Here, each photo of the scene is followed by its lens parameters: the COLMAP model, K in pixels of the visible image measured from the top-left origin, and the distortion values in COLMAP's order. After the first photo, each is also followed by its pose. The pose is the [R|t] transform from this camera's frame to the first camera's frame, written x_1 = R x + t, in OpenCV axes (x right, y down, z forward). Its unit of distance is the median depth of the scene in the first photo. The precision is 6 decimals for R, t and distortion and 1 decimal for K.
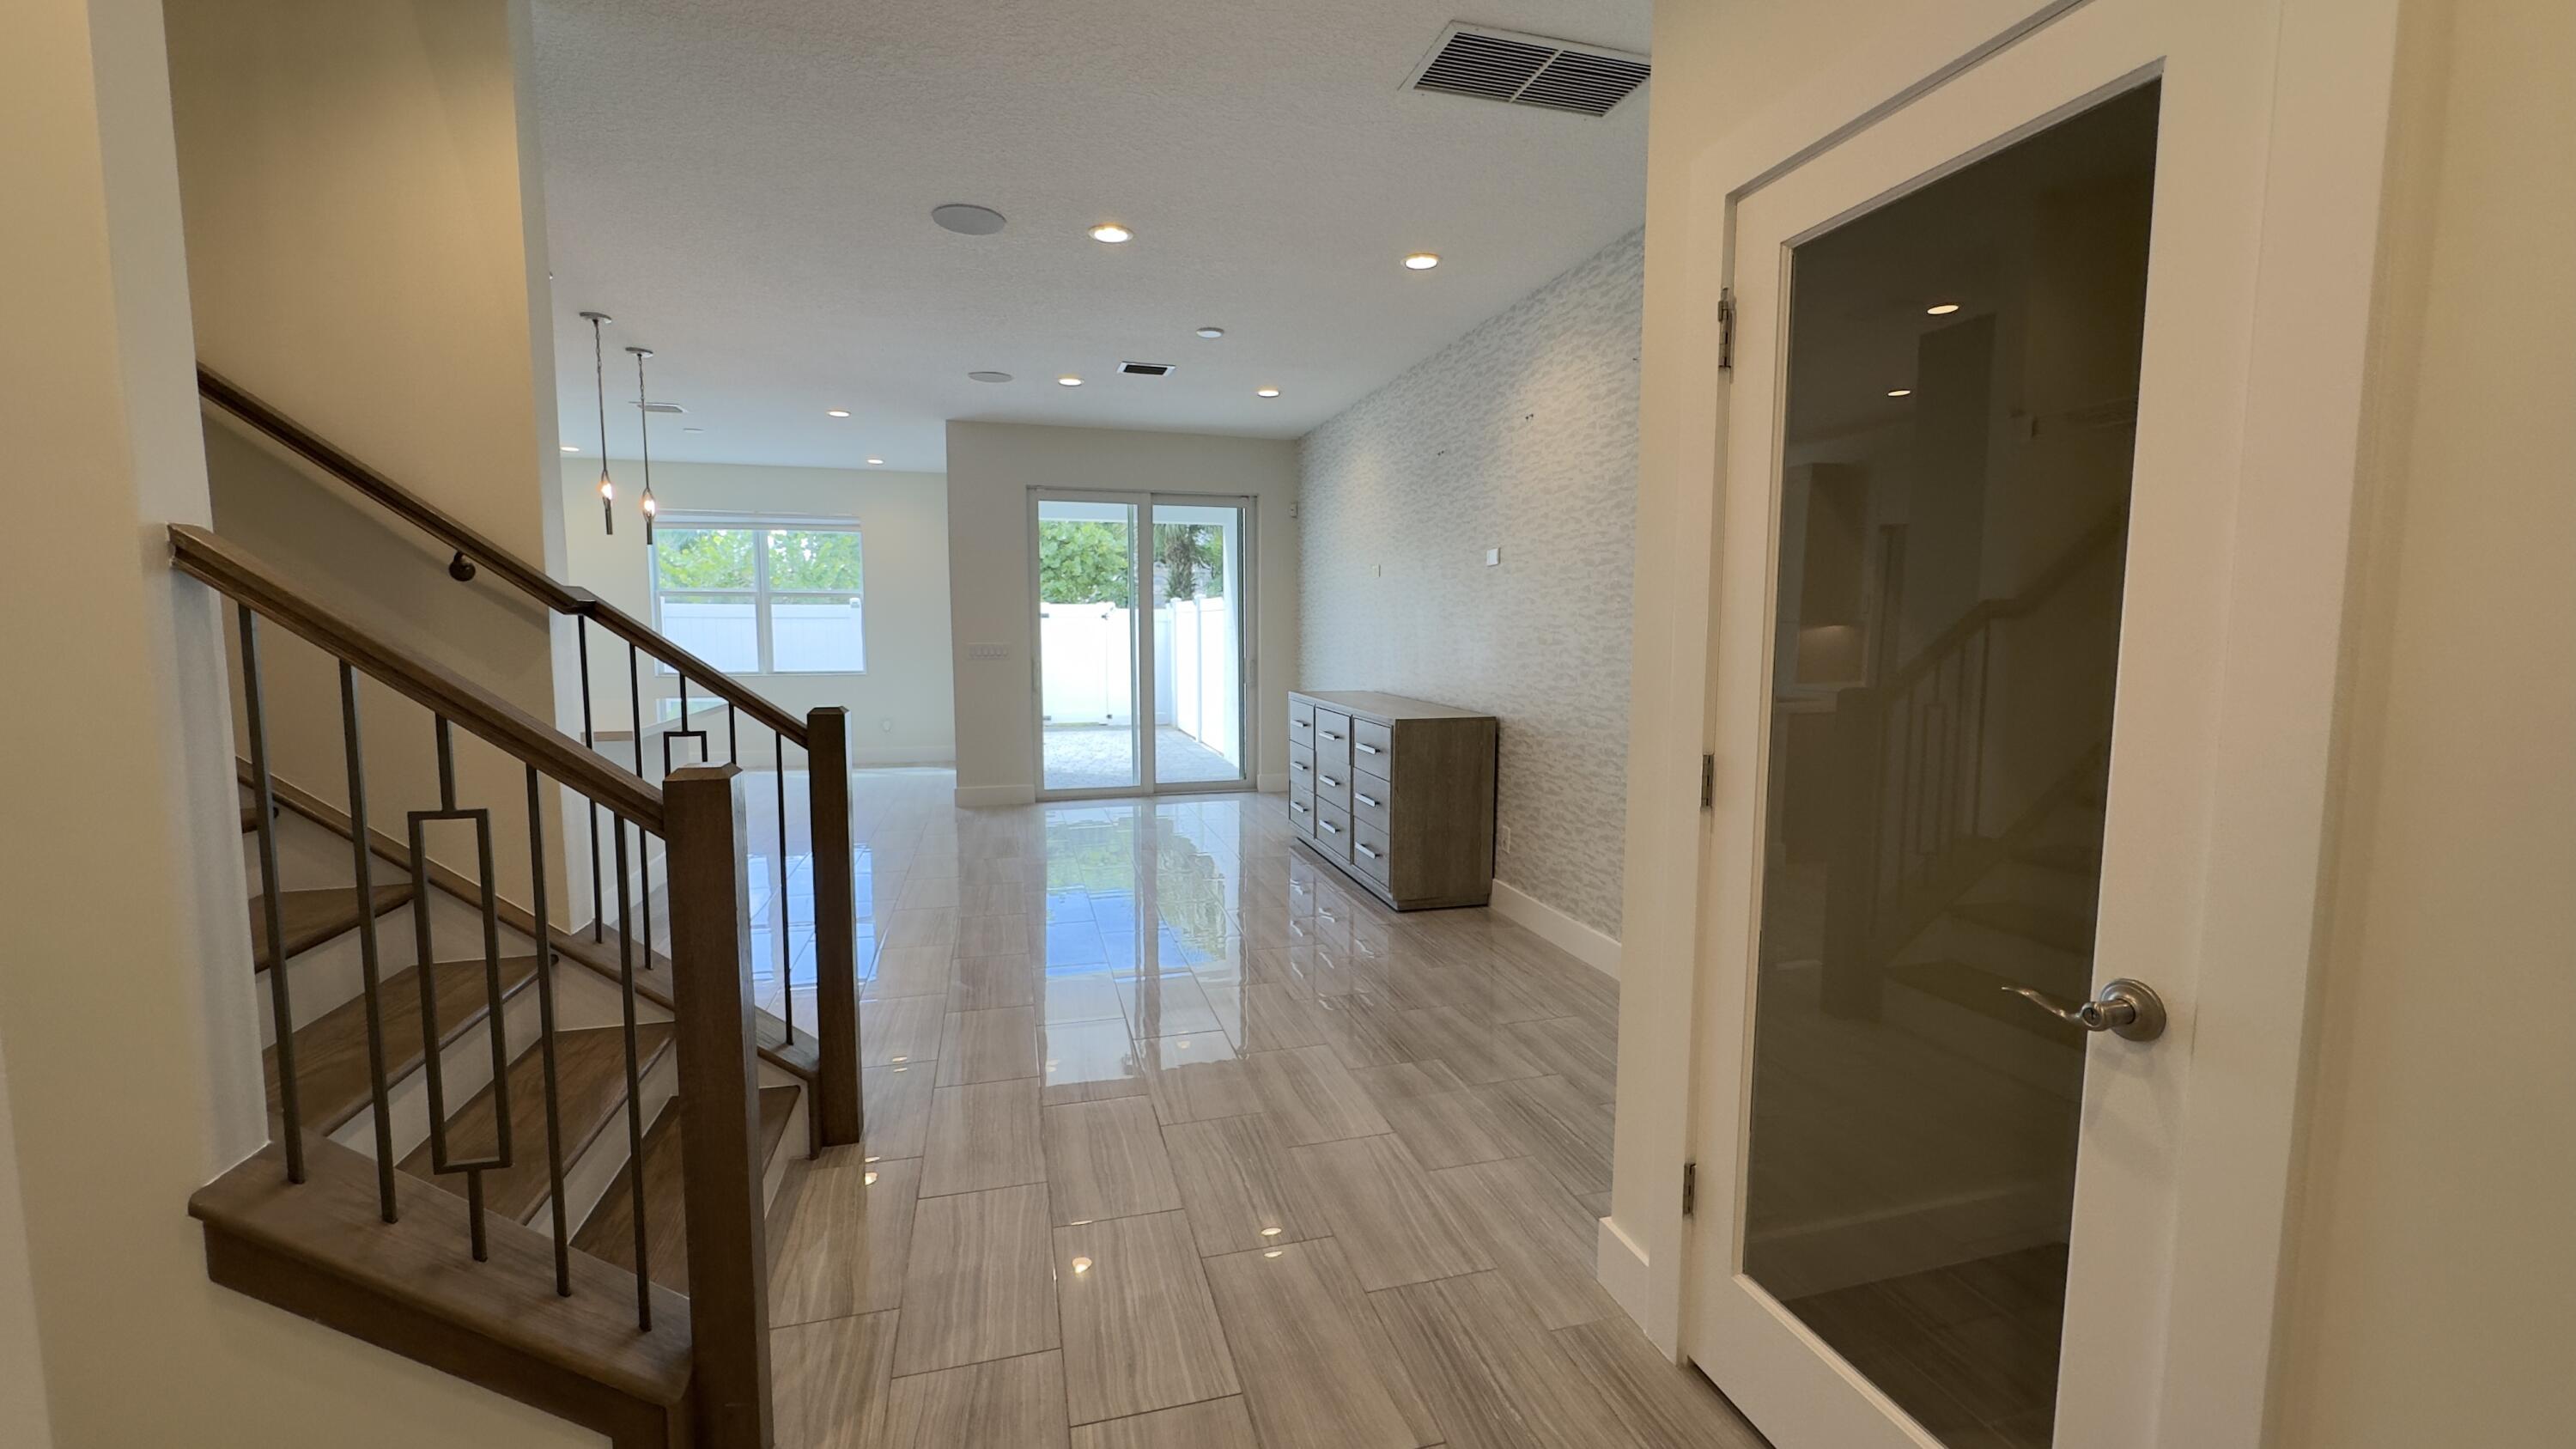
lens RADIAL K [[1030.9, 0, 1294.9], [0, 1030.9, 718.4], [0, 0, 1]] dist [-0.002685, 0.000623]
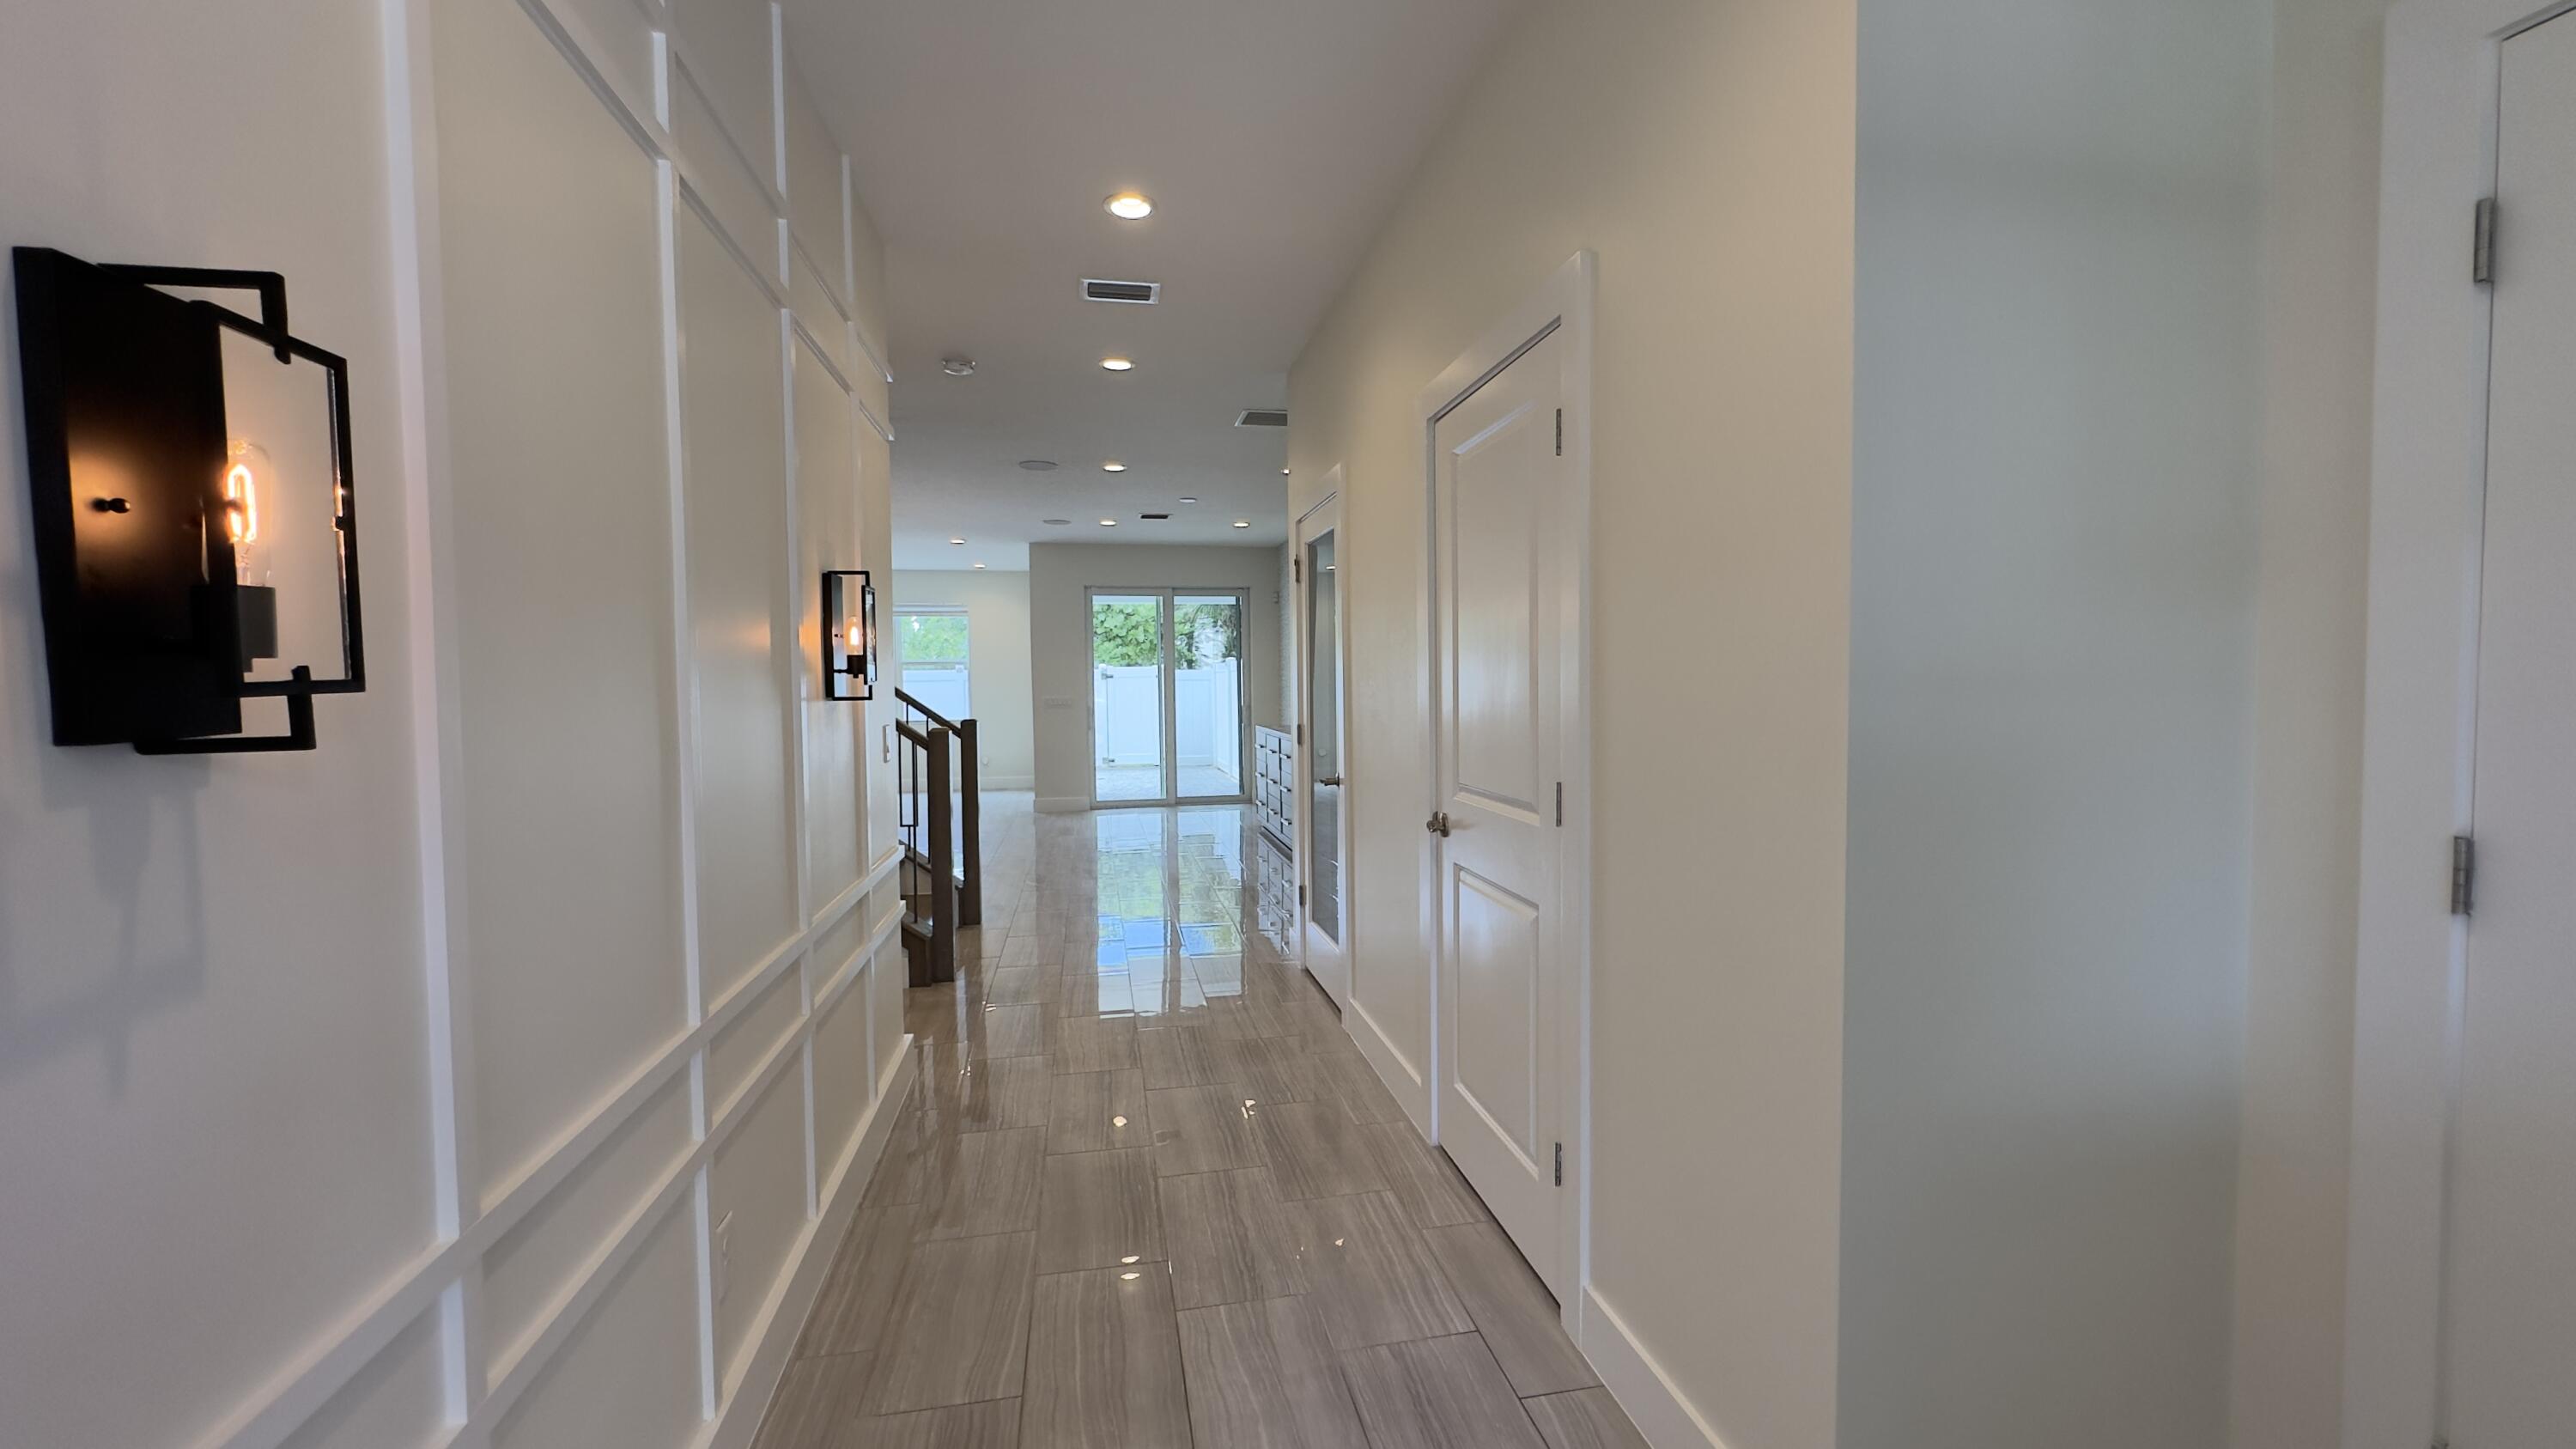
lens RADIAL K [[1030.9, 0, 1288.7], [0, 1030.9, 723.3], [0, 0, 1]] dist [-0.002685, 0.000623]
pose [[0.996377, -0.010583, -0.084390, 0.131281], [0.006272, 0.998669, -0.051187, 0.036437], [0.084819, 0.050472, 0.995117, -0.360040]]
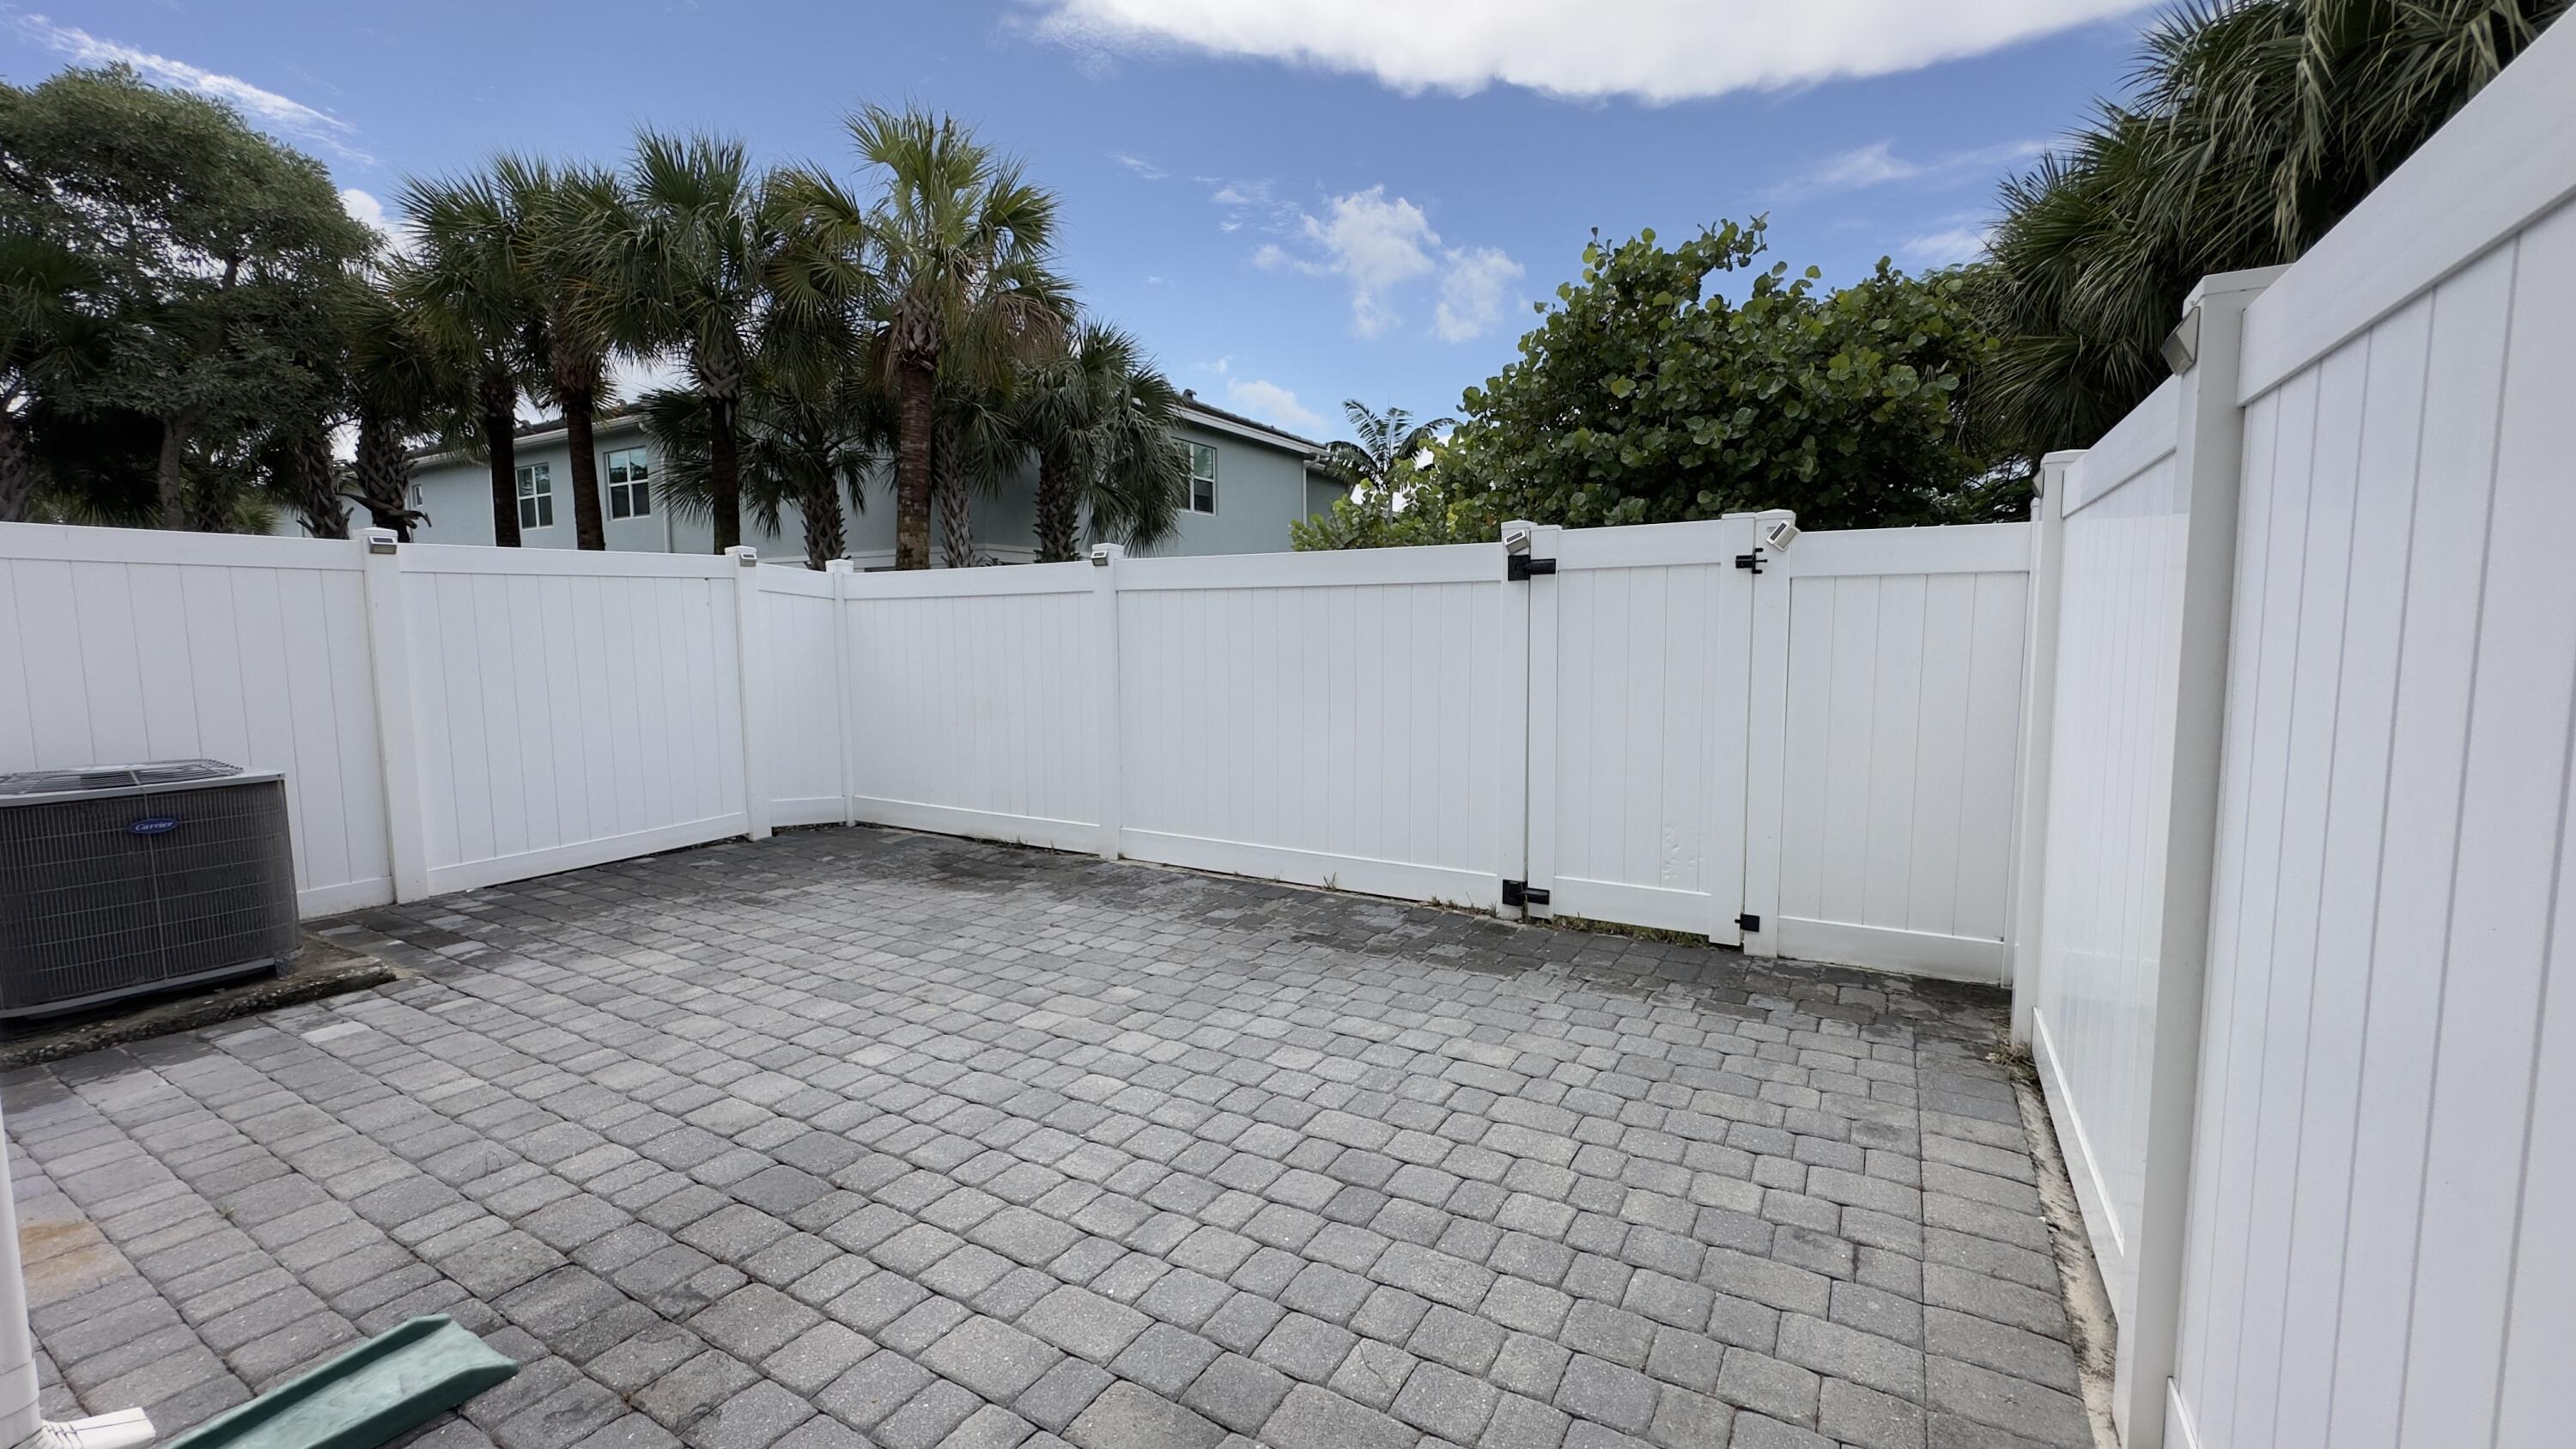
lens RADIAL K [[1030.9, 0, 1298.5], [0, 1030.9, 724.6], [0, 0, 1]] dist [-0.002685, 0.000623]
pose [[0.695240, 0.058067, -0.716428, -0.128648], [-0.053675, 0.998143, 0.028813, -0.106522], [0.716771, 0.018423, 0.697066, 1.350656]]
